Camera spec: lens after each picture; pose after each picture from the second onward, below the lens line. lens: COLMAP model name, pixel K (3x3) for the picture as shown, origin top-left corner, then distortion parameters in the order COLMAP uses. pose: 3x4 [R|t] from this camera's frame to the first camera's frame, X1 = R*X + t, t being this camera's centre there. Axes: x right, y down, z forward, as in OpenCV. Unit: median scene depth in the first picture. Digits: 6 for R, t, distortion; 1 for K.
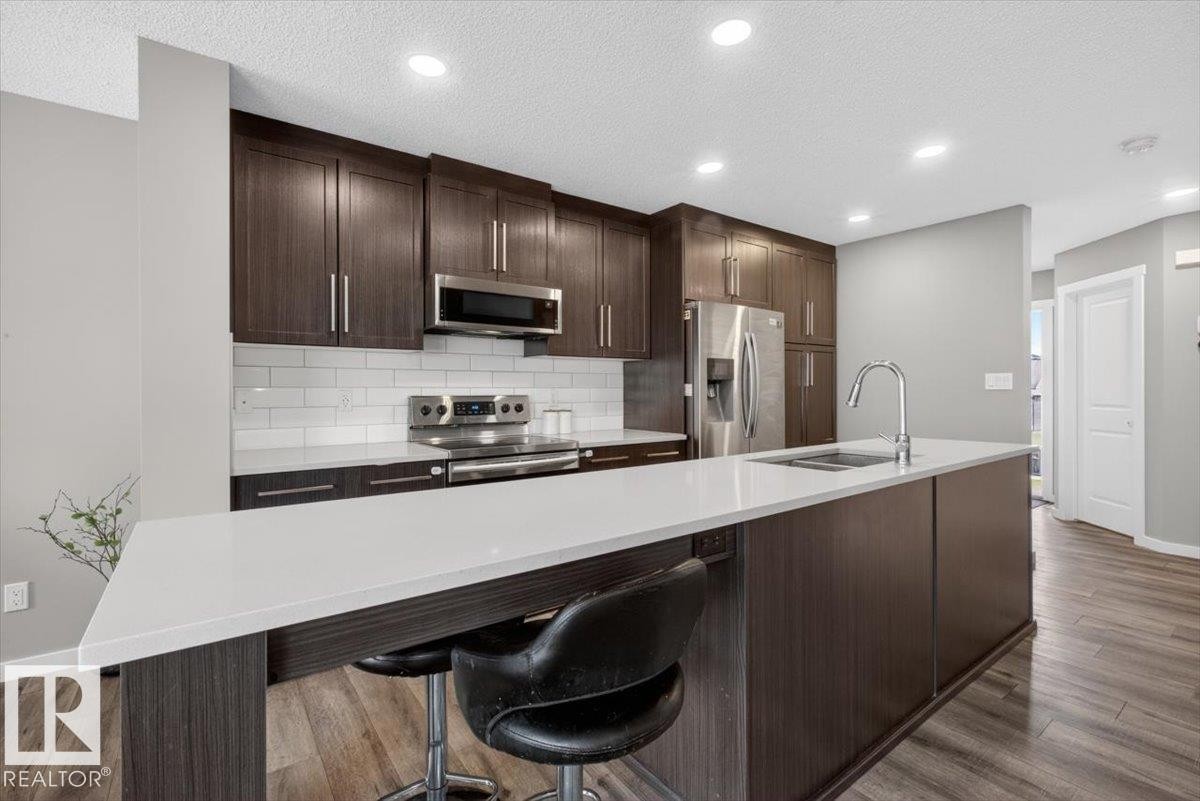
lens RADIAL K [[532.1, 0, 598.5], [0, 532.1, 392.0], [0, 0, 1]] dist [-0.000708, -0.001141]
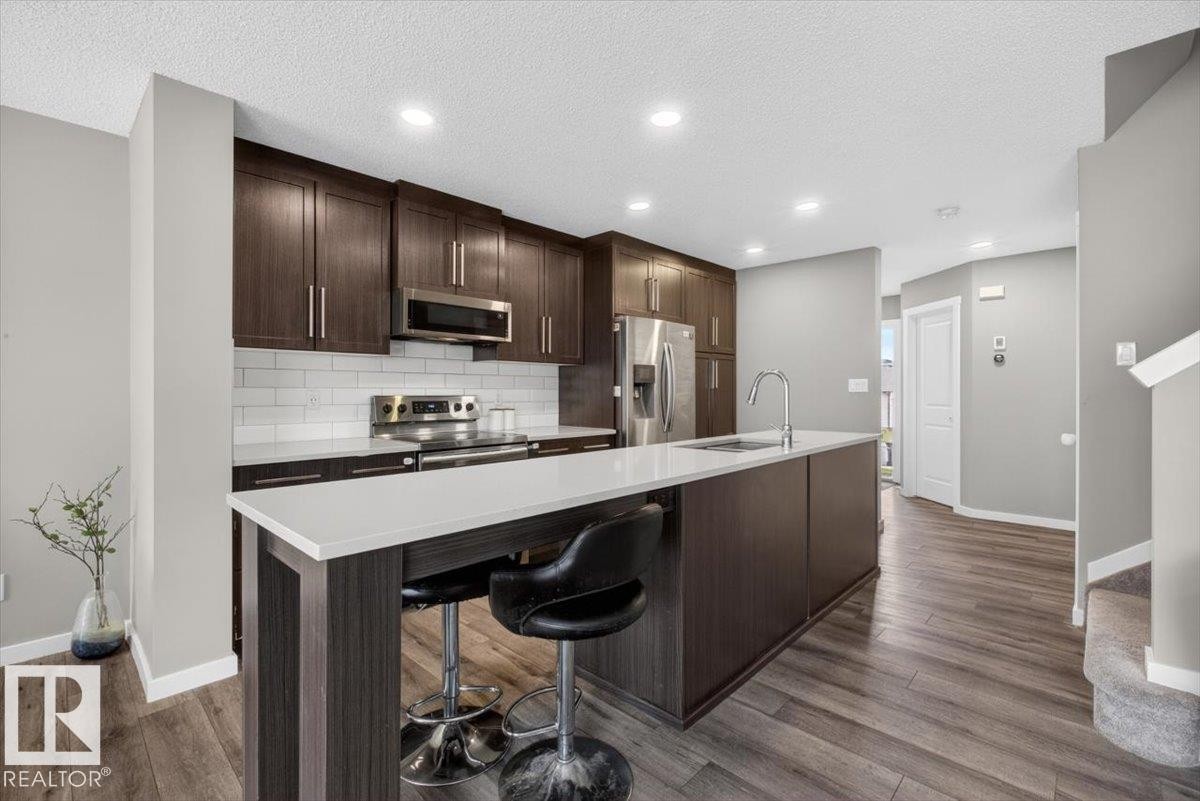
lens RADIAL K [[532.1, 0, 596.4], [0, 532.1, 390.7], [0, 0, 1]] dist [-0.000708, -0.001141]
pose [[0.985253, 0.004267, 0.171052, -0.084865], [-0.003325, 0.999978, -0.005793, 0.001754], [-0.171072, 0.005139, 0.985245, -0.156656]]
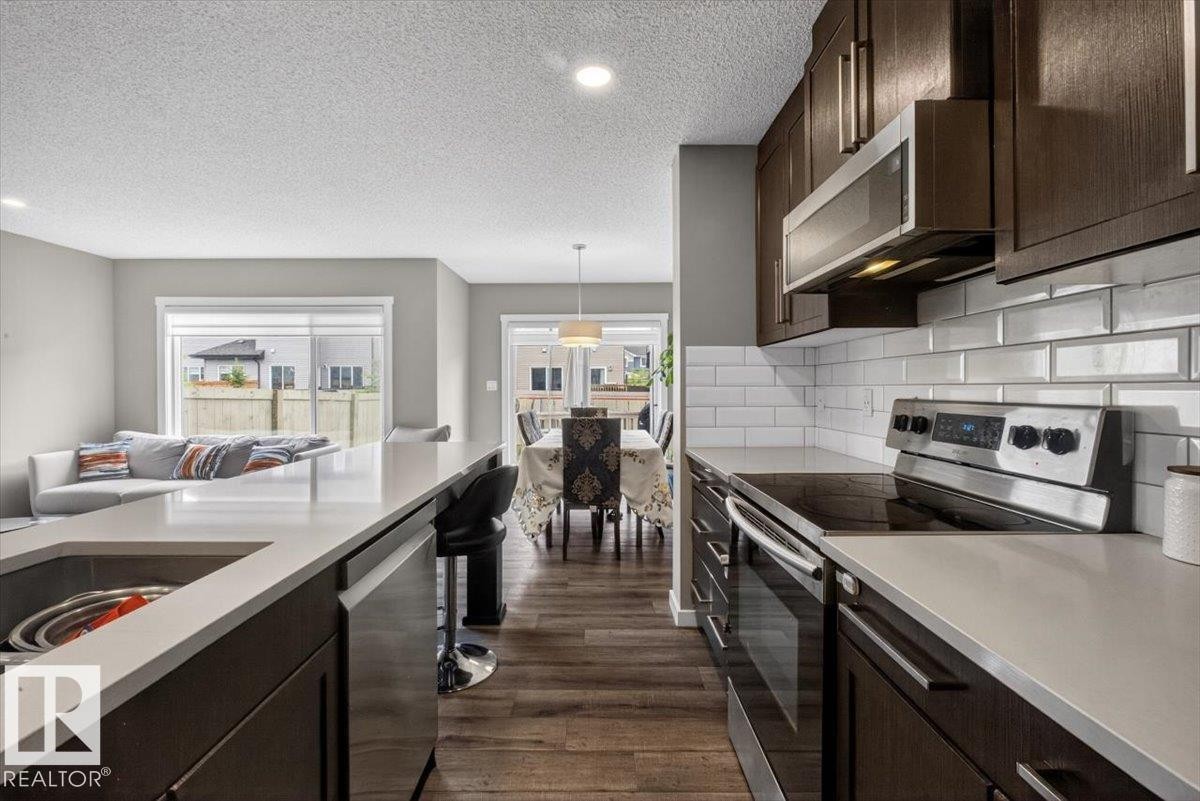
lens RADIAL K [[532.1, 0, 597.2], [0, 532.1, 386.5], [0, 0, 1]] dist [-0.000708, -0.001141]
pose [[-0.593675, -0.001410, -0.804704, 0.333629], [-0.003682, 0.999993, 0.000963, -0.006106], [0.804697, 0.003535, -0.593676, 1.048205]]
